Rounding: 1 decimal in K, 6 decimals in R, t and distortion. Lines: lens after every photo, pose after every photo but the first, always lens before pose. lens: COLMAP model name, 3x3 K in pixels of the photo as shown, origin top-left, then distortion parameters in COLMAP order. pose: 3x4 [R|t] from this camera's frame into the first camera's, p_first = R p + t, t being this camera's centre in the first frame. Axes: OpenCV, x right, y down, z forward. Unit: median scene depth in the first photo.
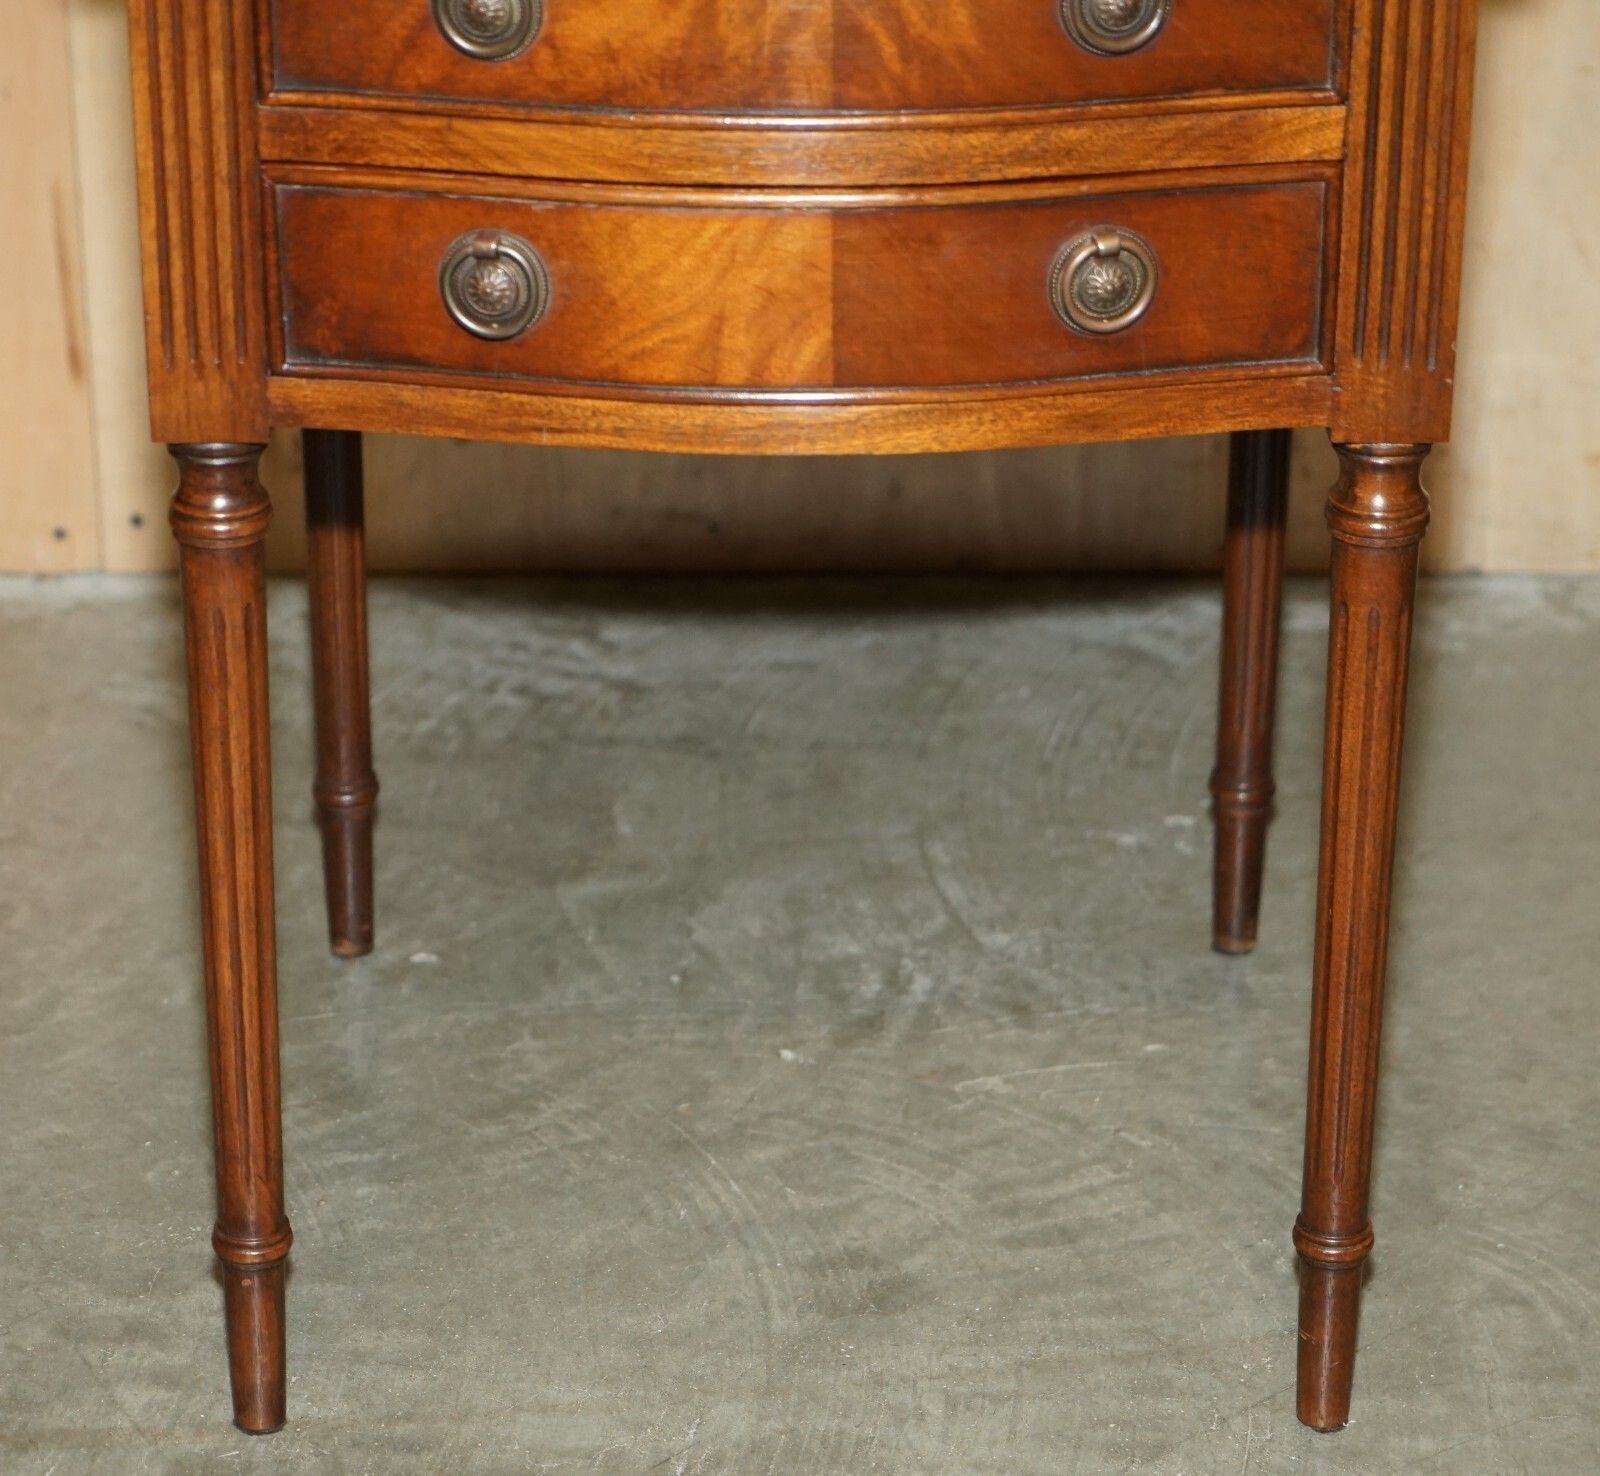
lens RADIAL K [[4258.3, 0, 752.0], [0, 4258.3, 742.2], [0, 0, 1]] dist [-0.028046, -0.030971]
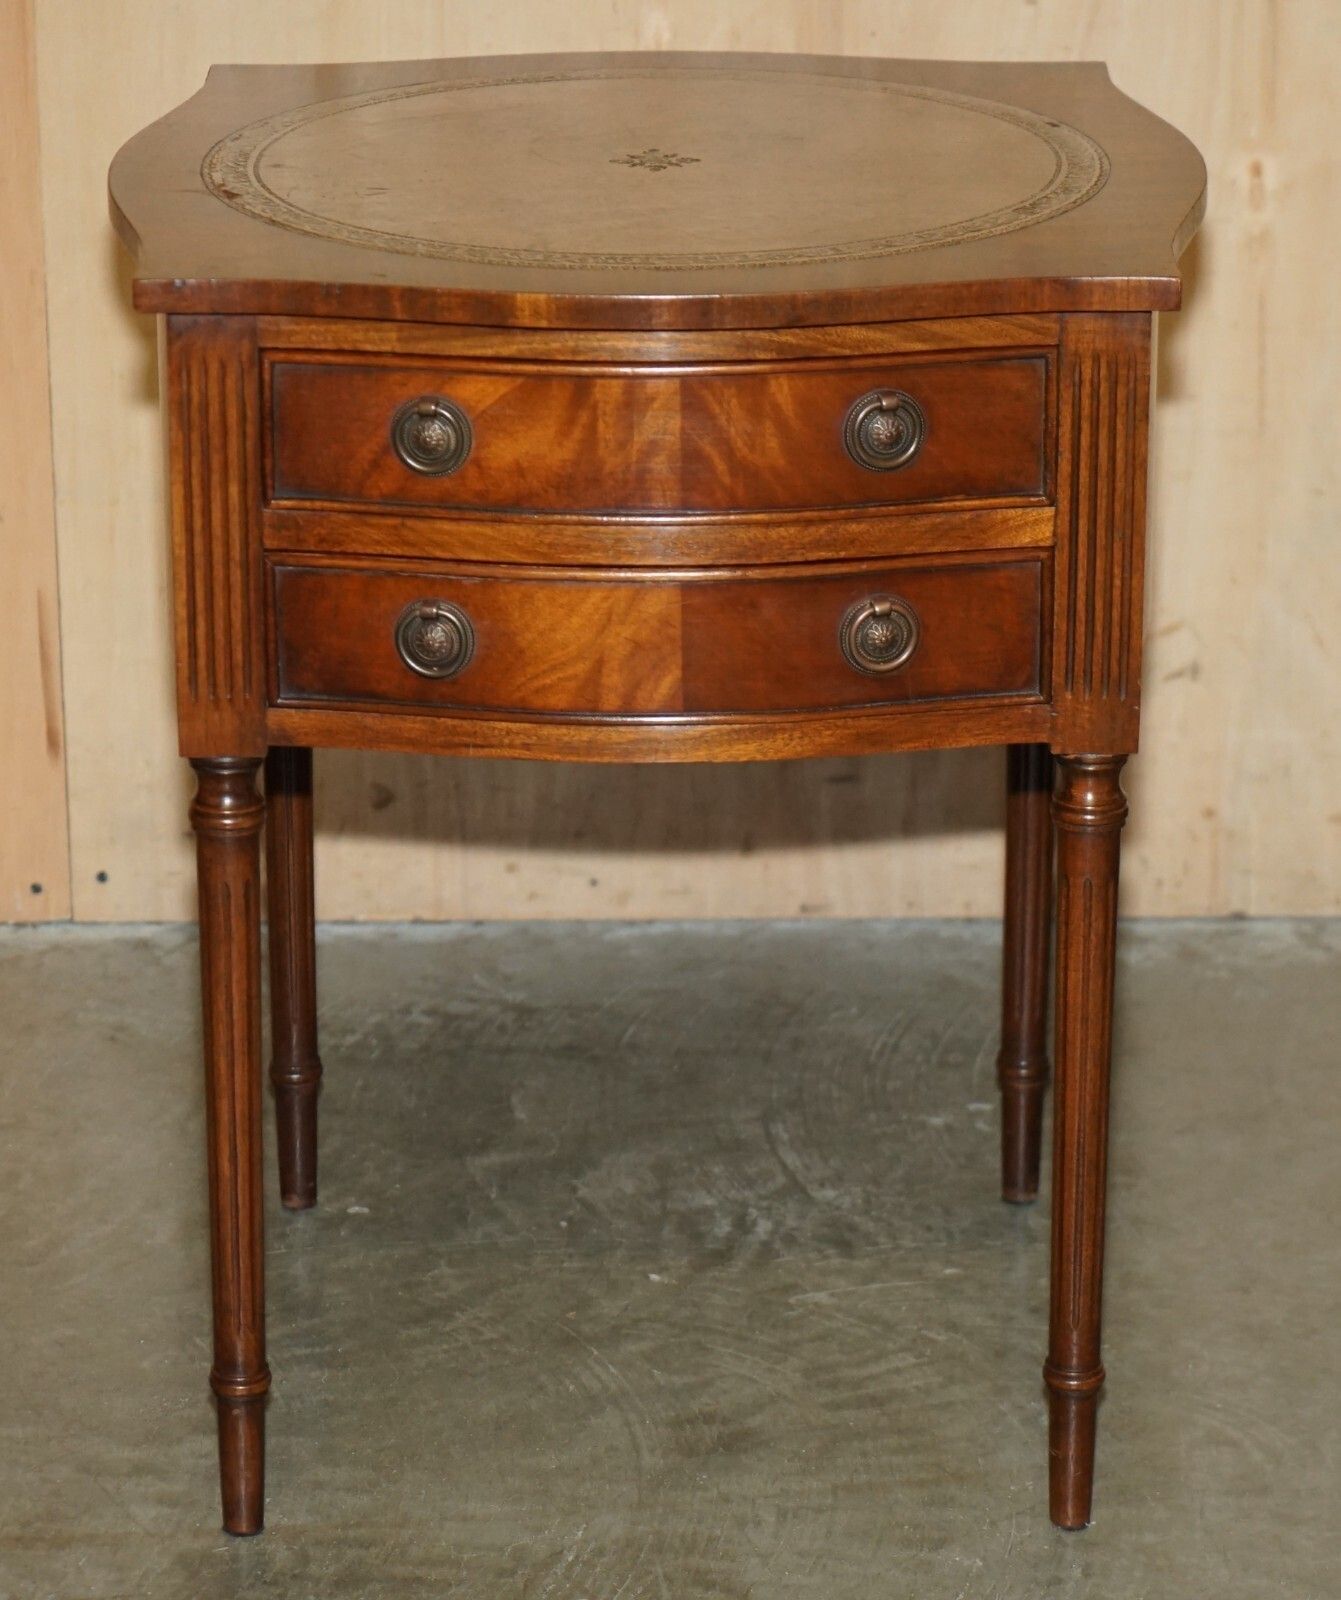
lens RADIAL K [[5068.6, 0, 670.5], [0, 5068.6, 800.0], [0, 0, 1]] dist [0.015319, -1.228448]
pose [[0.999959, -0.003523, 0.008307, 0.001224], [0.004368, 0.994558, -0.104088, 0.095776], [-0.007895, 0.104120, 0.994533, -0.517467]]
